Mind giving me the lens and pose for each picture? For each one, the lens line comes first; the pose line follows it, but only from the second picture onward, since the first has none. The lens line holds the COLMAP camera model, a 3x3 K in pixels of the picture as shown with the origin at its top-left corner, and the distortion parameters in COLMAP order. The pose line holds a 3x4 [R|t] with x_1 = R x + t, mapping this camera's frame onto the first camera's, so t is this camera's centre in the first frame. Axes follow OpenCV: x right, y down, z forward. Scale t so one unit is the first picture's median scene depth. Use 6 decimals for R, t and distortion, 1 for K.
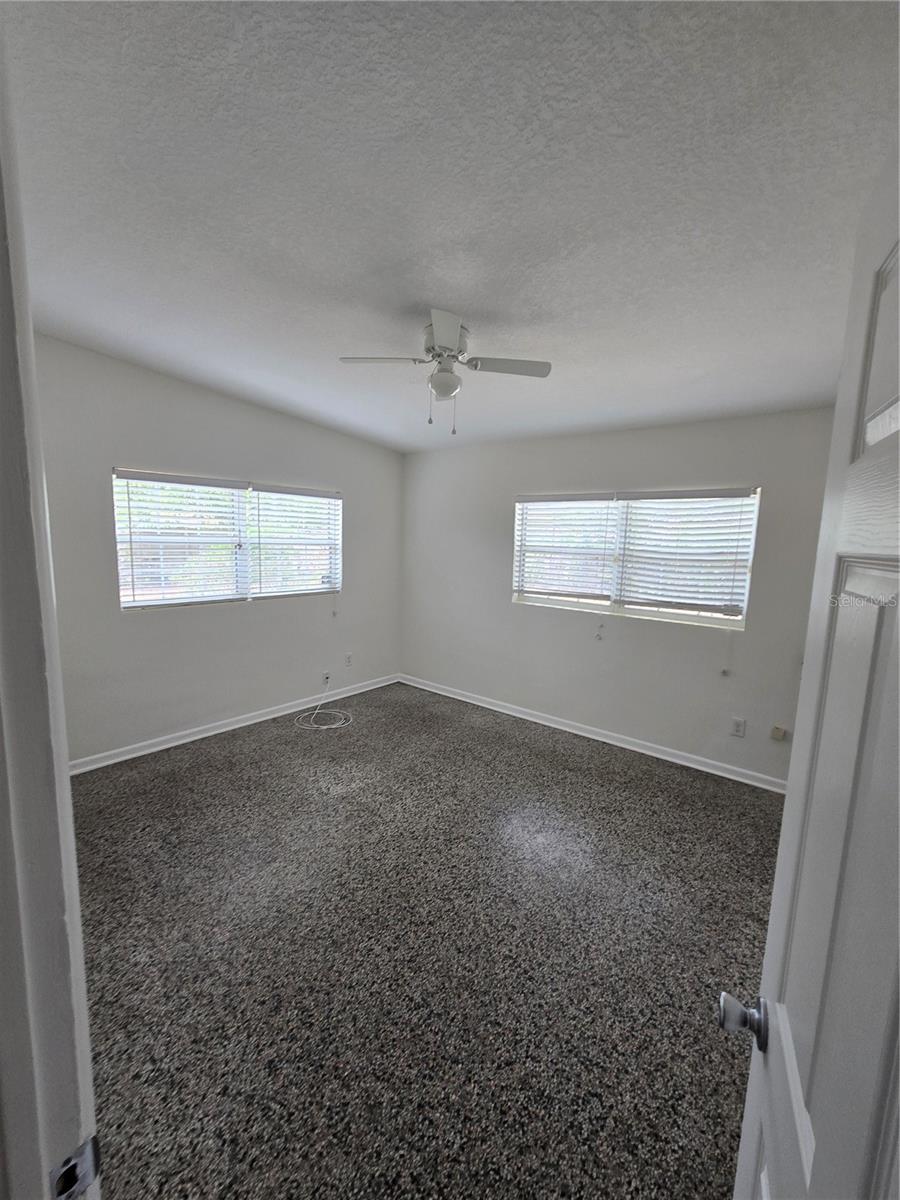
lens RADIAL K [[490.1, 0, 453.1], [0, 490.1, 601.6], [0, 0, 1]] dist [0.000682, -0.000051]
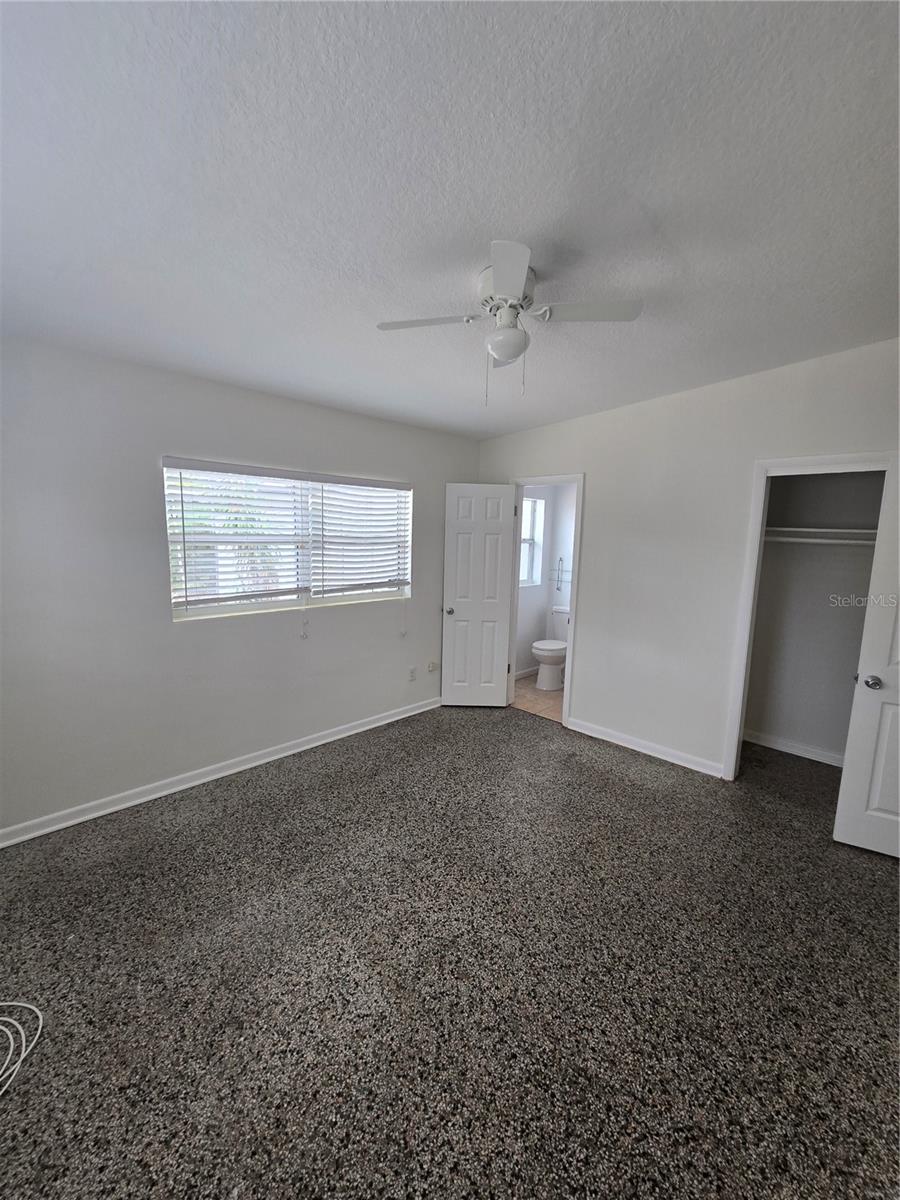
lens RADIAL K [[490.1, 0, 454.5], [0, 490.1, 602.3], [0, 0, 1]] dist [0.000682, -0.000051]
pose [[0.100406, -0.173136, 0.979767, -0.649183], [0.105537, 0.981041, 0.162546, -0.124965], [-0.989333, 0.087081, 0.116775, 0.759852]]
